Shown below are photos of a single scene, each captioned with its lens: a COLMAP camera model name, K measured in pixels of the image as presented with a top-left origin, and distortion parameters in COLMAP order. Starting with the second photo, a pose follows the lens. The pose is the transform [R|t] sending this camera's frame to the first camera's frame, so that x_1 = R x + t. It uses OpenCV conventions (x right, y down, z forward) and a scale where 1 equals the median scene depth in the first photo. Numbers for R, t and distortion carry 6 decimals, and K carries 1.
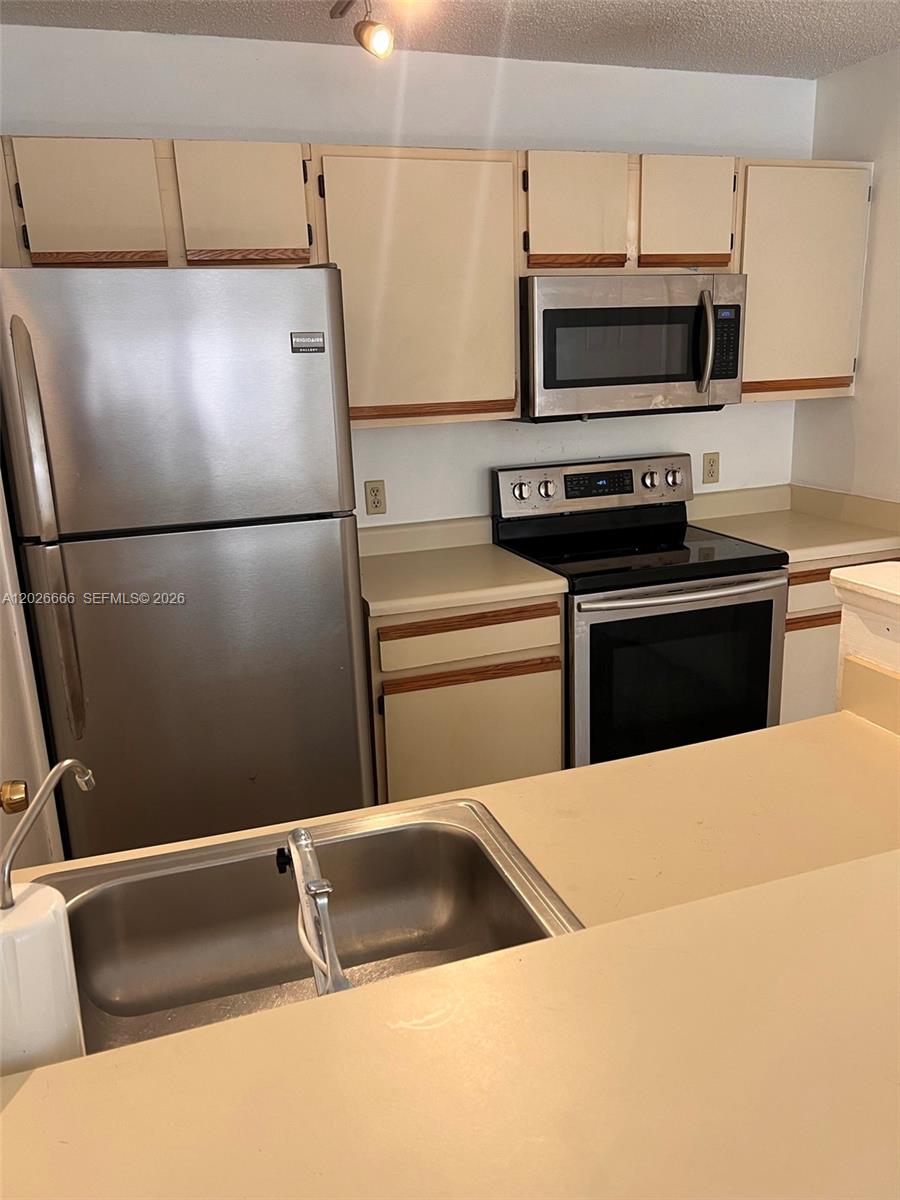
lens RADIAL K [[908.1, 0, 450.0], [0, 908.1, 600.0], [0, 0, 1]] dist [0.062150, -0.004072]
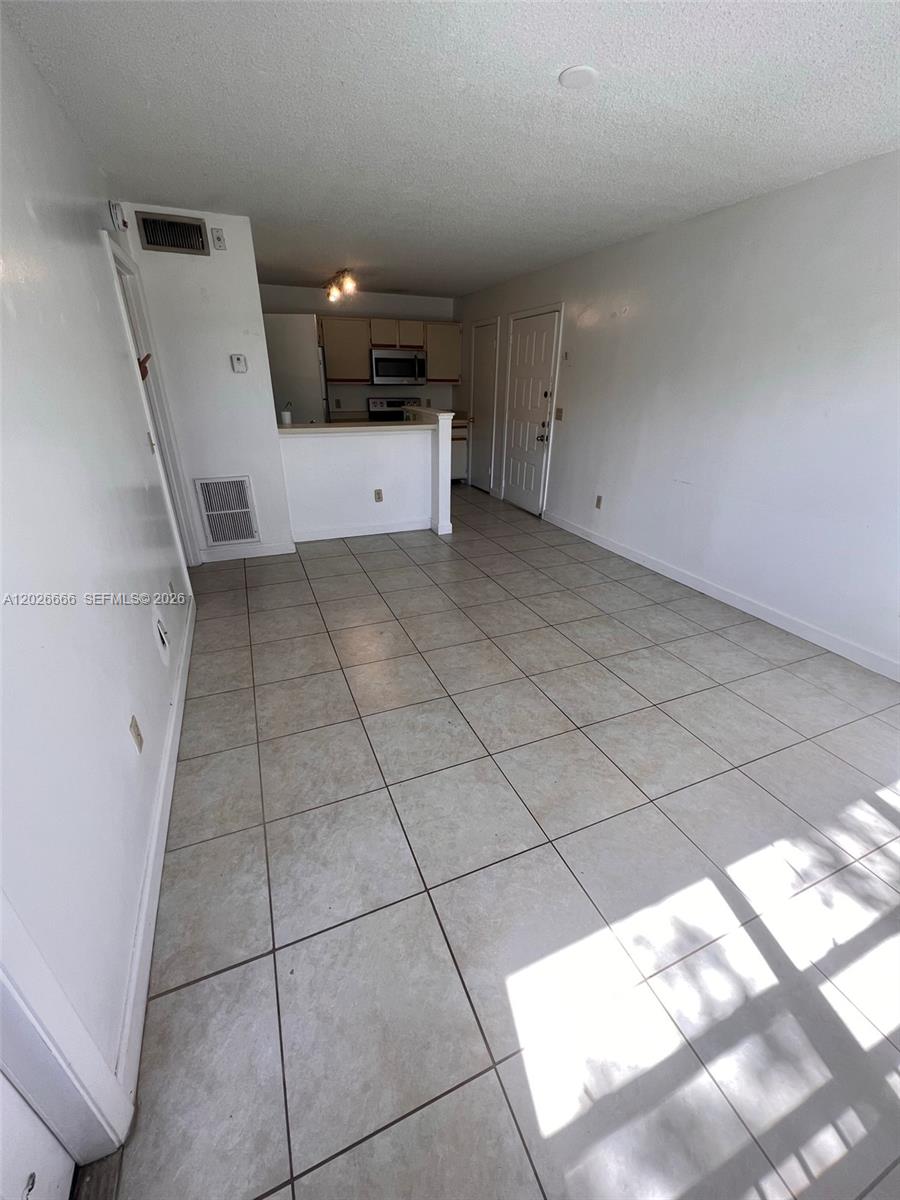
lens RADIAL K [[477.4, 0, 450.0], [0, 477.4, 600.0], [0, 0, 1]] dist [-0.000948, -0.000095]
pose [[0.997040, 0.014347, 0.075533, 0.280320], [-0.027862, 0.983078, 0.181054, 0.364273], [-0.071658, -0.182623, 0.980568, -1.347884]]
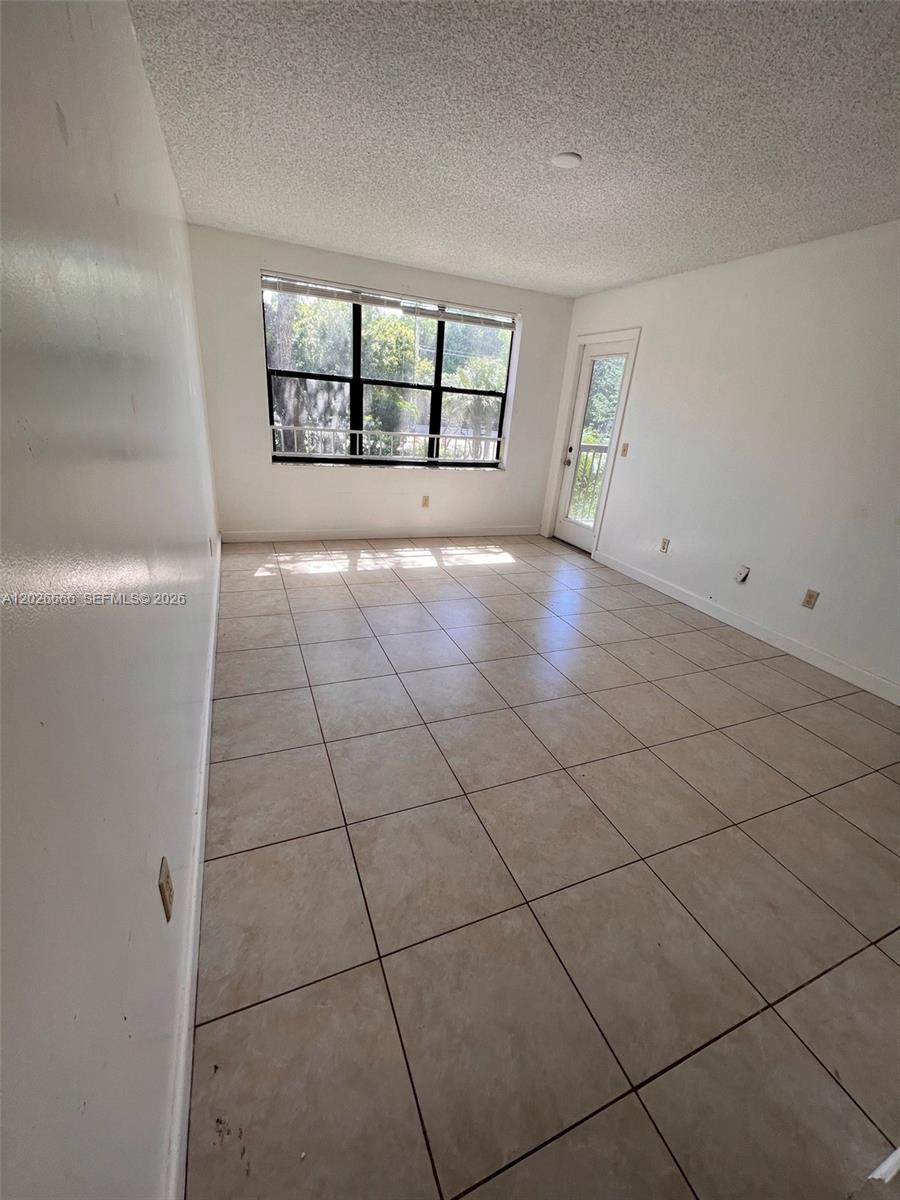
lens RADIAL K [[477.4, 0, 450.0], [0, 477.4, 600.0], [0, 0, 1]] dist [-0.000948, -0.000095]
pose [[-0.997173, -0.014721, -0.073690, 0.696259], [-0.055984, 0.799671, 0.597822, -0.049218], [0.050127, 0.600258, -0.798234, 0.323847]]
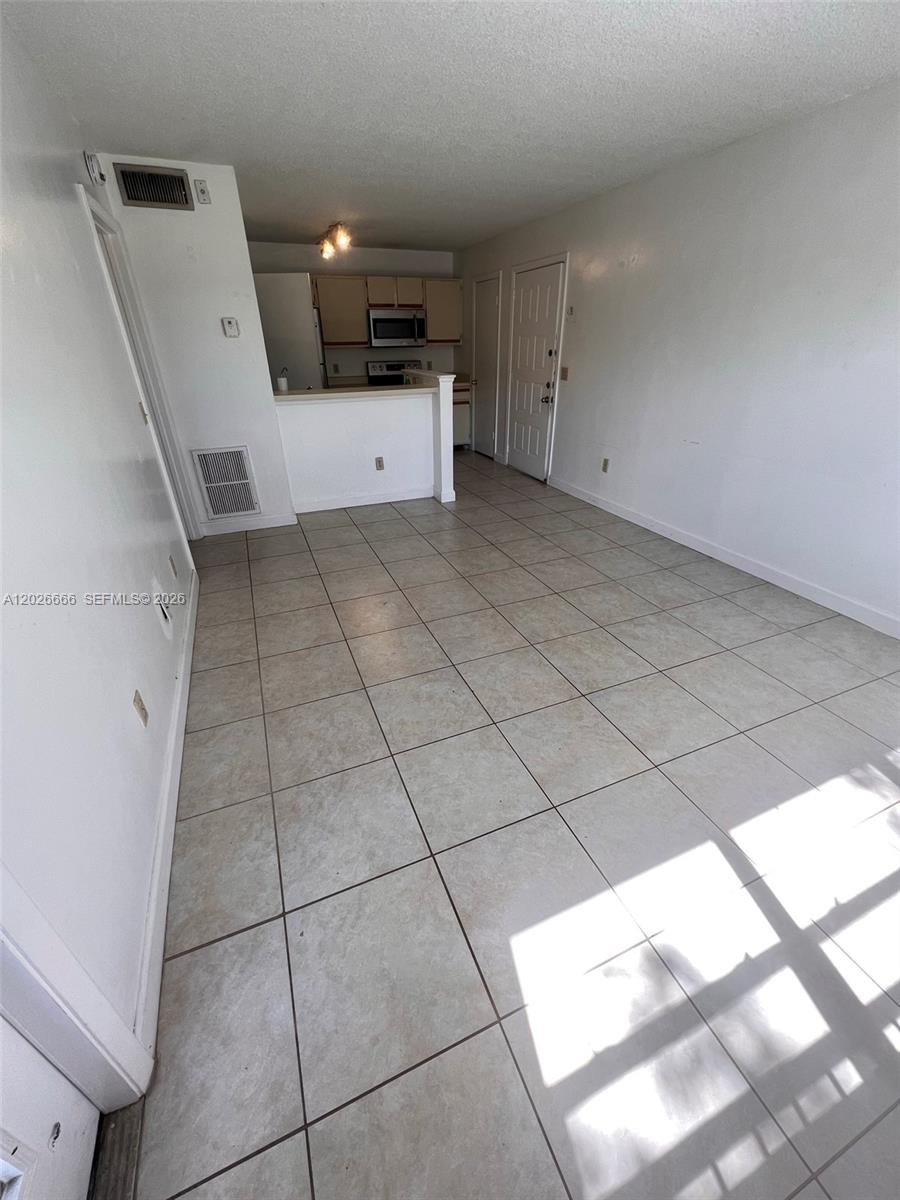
lens RADIAL K [[477.4, 0, 450.0], [0, 477.4, 600.0], [0, 0, 1]] dist [-0.000948, -0.000095]
pose [[0.998081, -0.007817, 0.061431, 0.288096], [-0.007418, 0.969768, 0.243915, 0.366692], [-0.061480, -0.243902, 0.967849, -1.337859]]
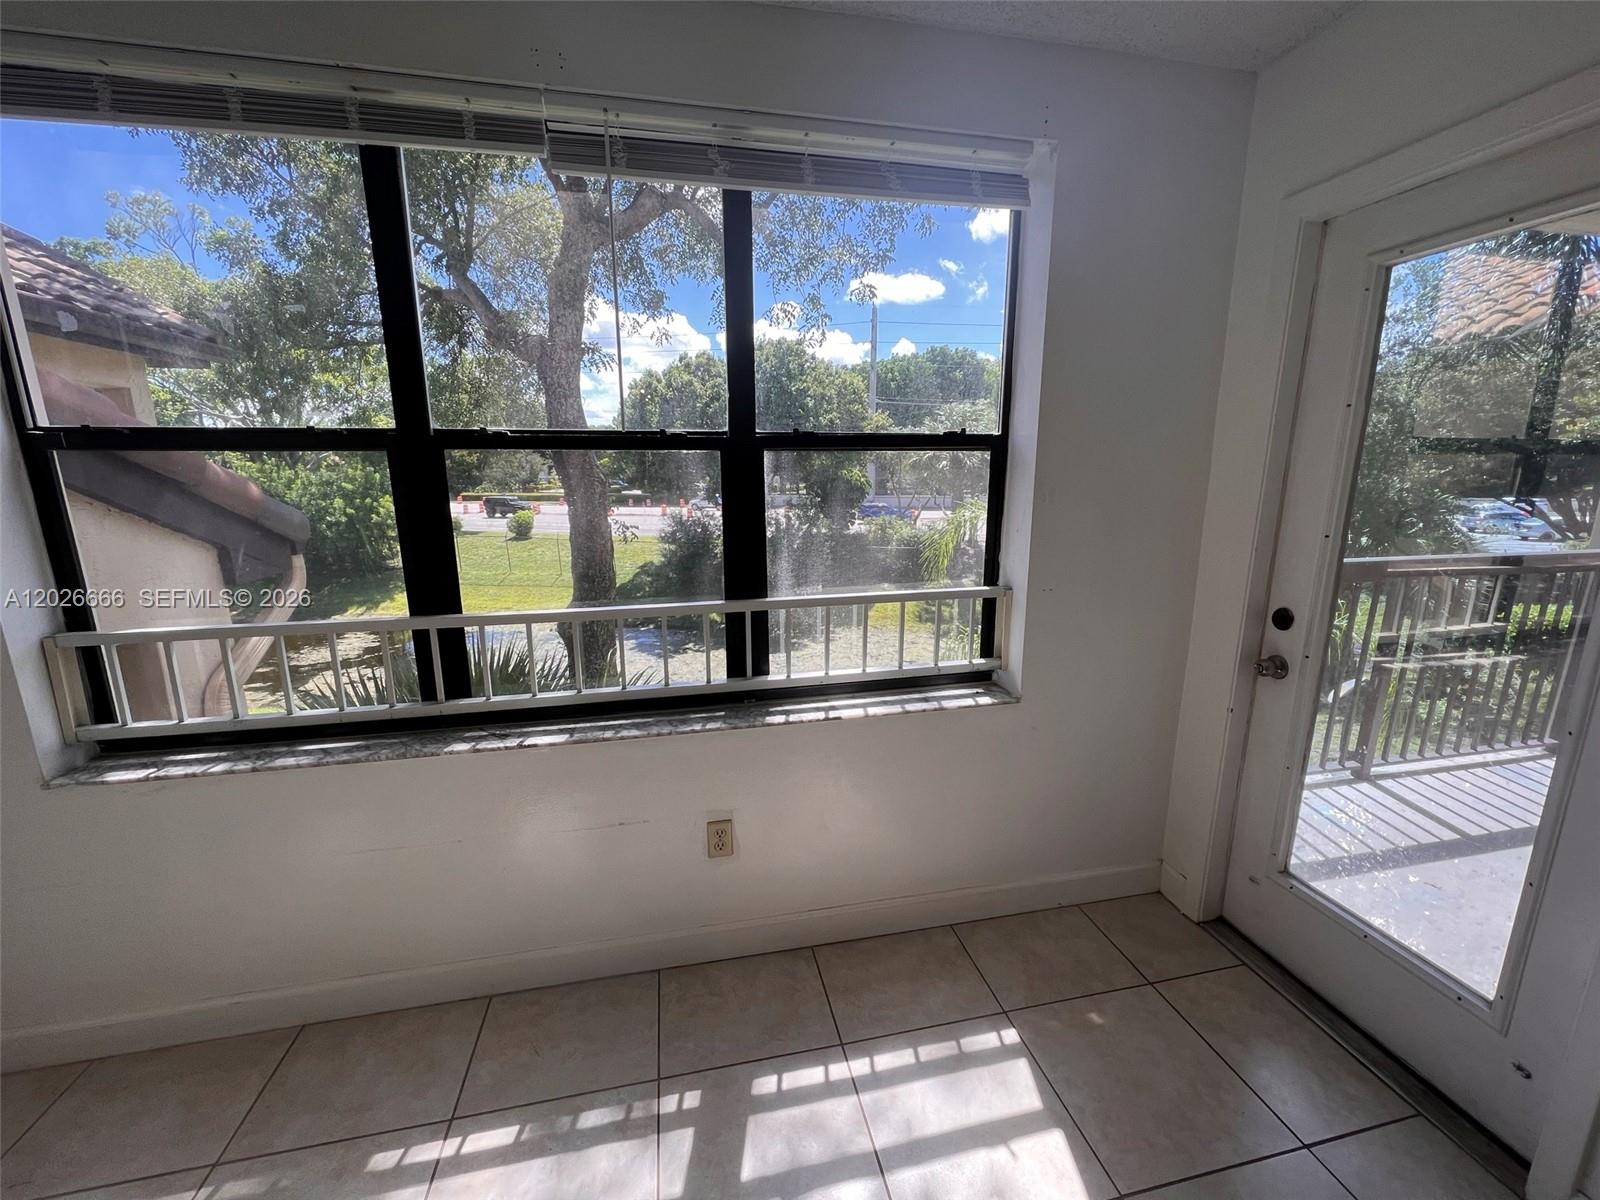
lens RADIAL K [[636.6, 0, 800.0], [0, 636.6, 600.0], [0, 0, 1]] dist [-0.000948, -0.000095]
pose [[-0.991392, 0.016021, 0.129941, 0.504088], [0.071591, 0.897299, 0.435578, 0.224661], [-0.109618, 0.441132, -0.890723, -0.812070]]
